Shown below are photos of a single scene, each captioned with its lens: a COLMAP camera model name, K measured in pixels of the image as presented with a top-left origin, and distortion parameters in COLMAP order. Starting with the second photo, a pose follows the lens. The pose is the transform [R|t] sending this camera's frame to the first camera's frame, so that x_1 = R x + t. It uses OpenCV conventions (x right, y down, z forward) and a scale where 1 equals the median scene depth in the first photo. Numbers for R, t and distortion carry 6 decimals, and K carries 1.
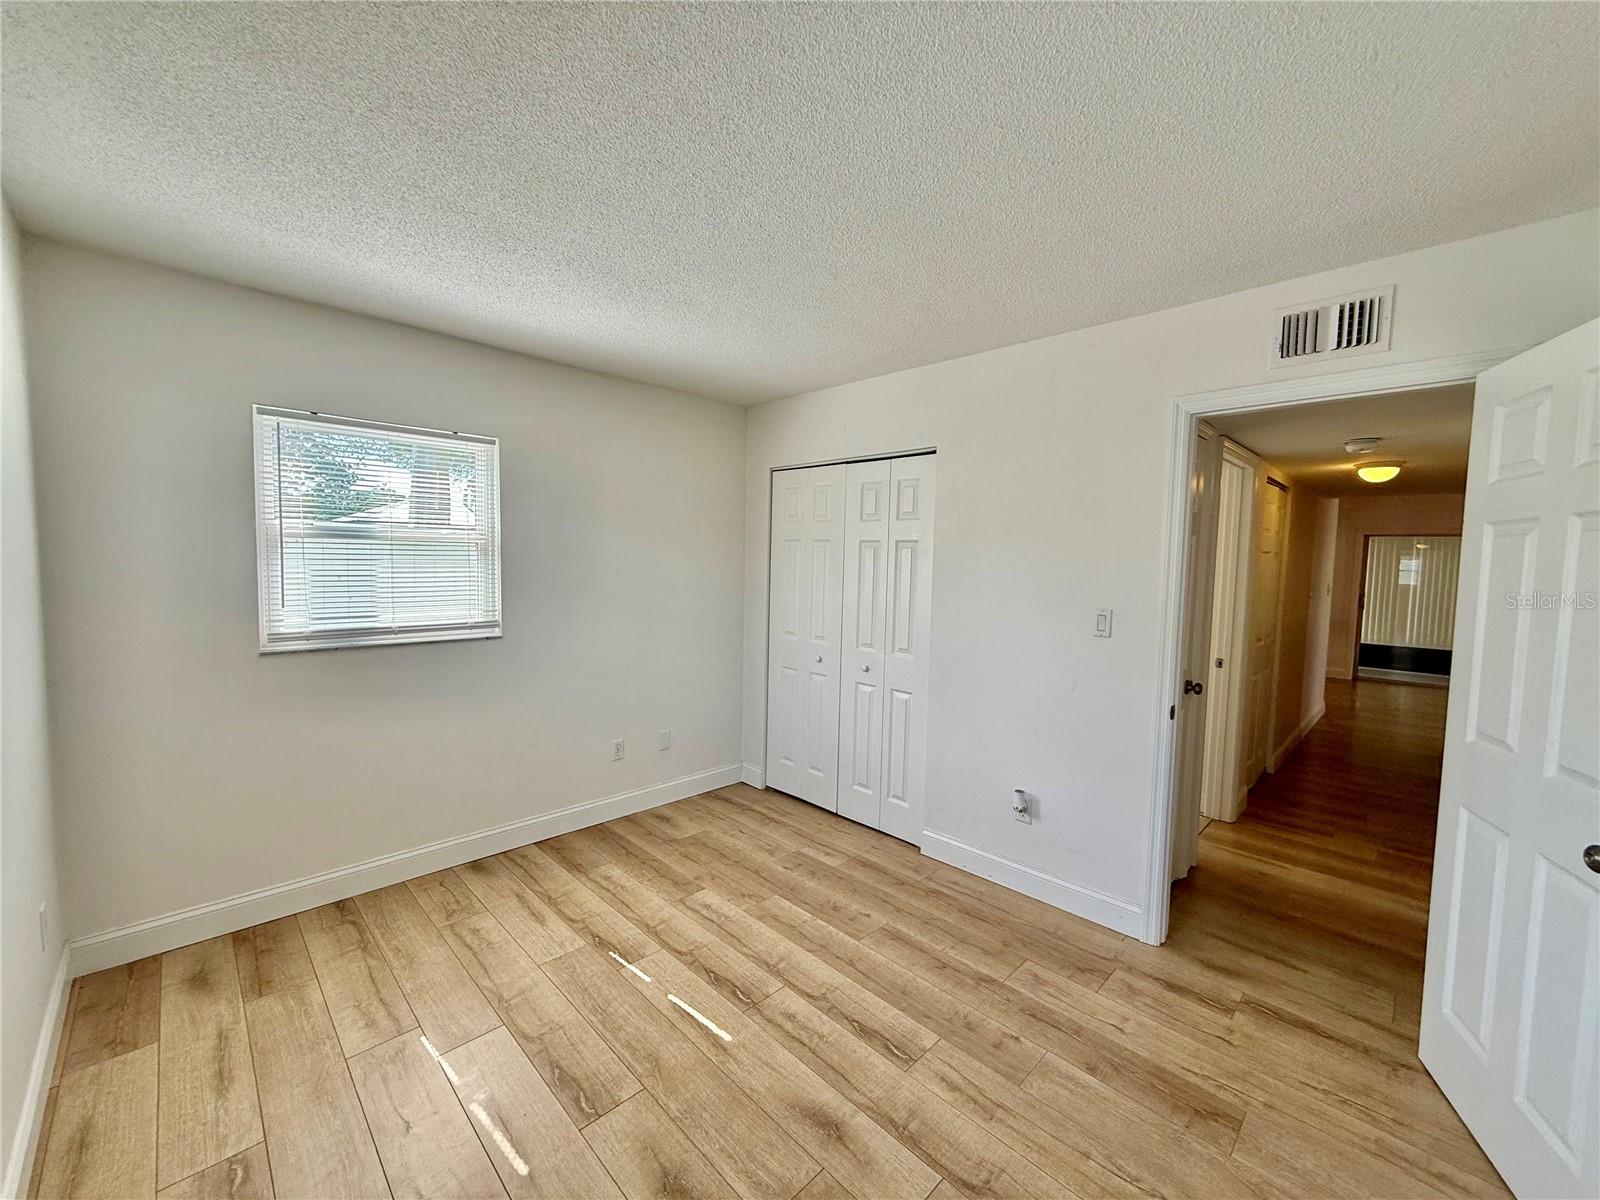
lens RADIAL K [[638.5, 0, 789.2], [0, 638.5, 608.0], [0, 0, 1]] dist [0.000599, -0.000012]
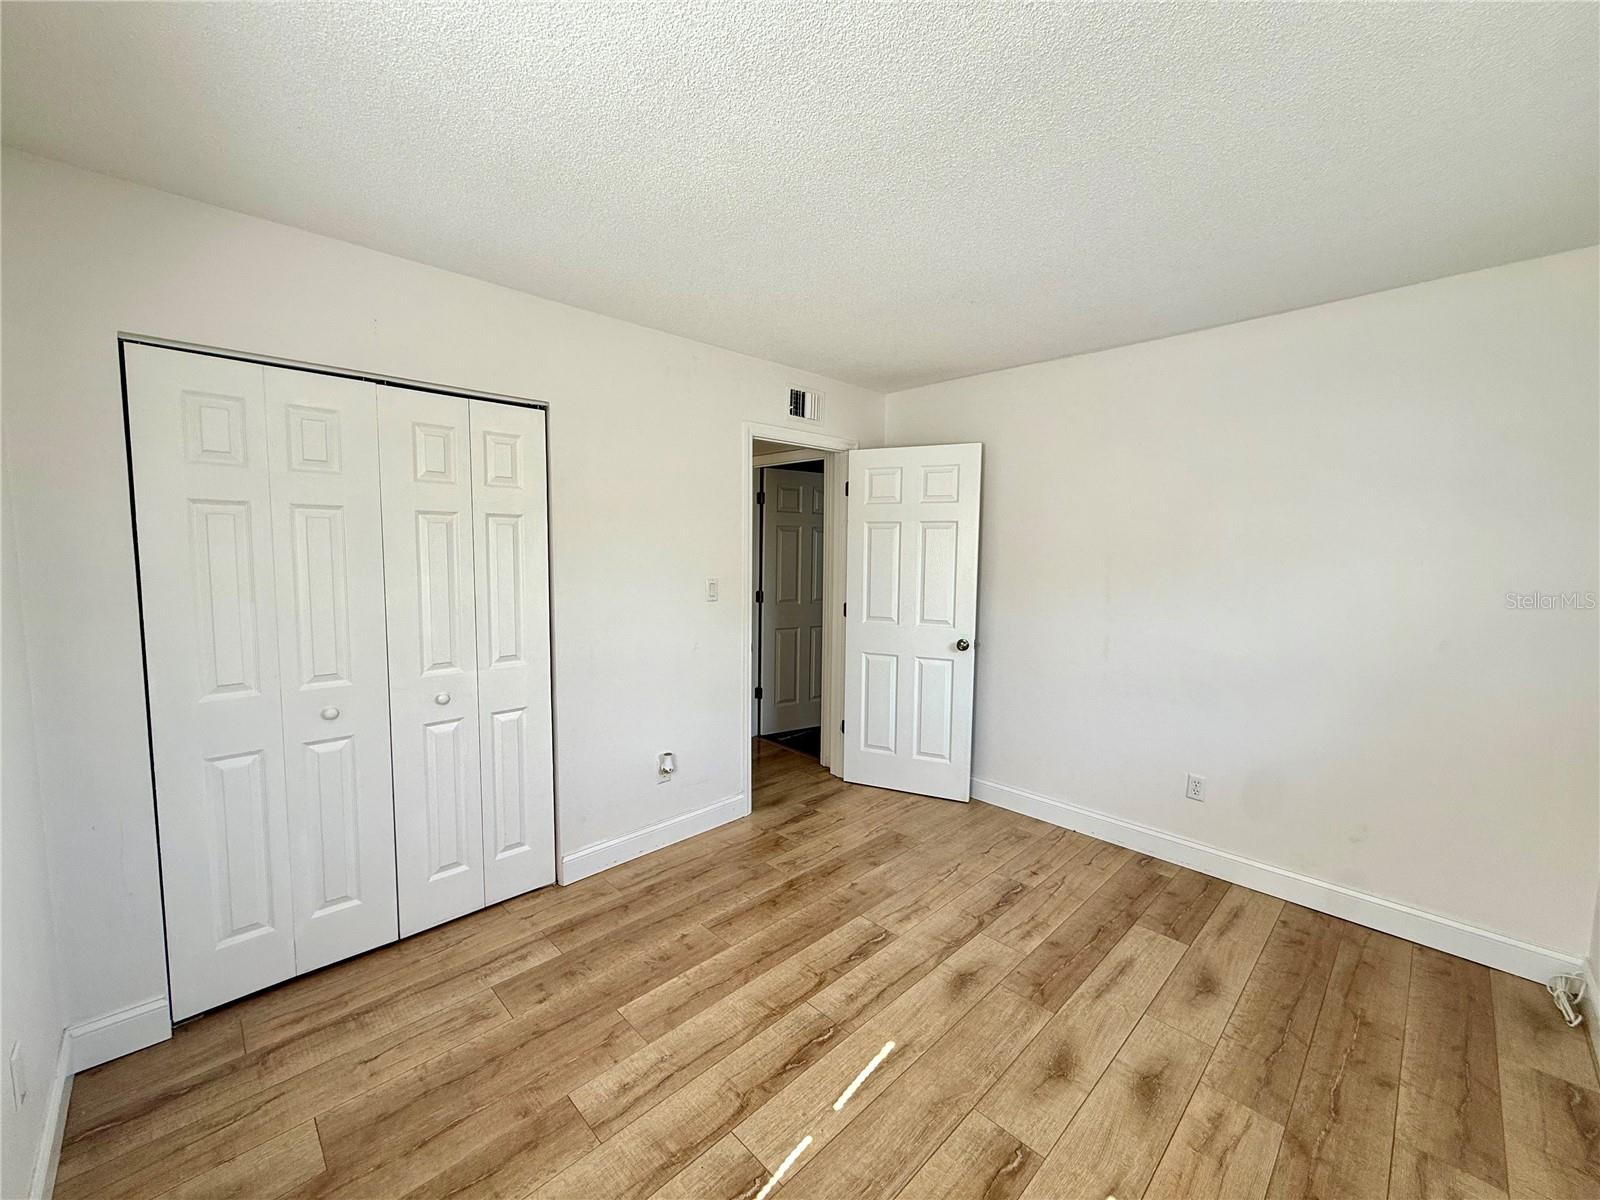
lens RADIAL K [[638.5, 0, 792.6], [0, 638.5, 602.1], [0, 0, 1]] dist [0.000599, -0.000012]
pose [[-0.000593, -0.110916, 0.993830, -0.822500], [0.065199, 0.991711, 0.110719, -0.089997], [-0.997872, 0.064862, 0.006643, 0.918155]]
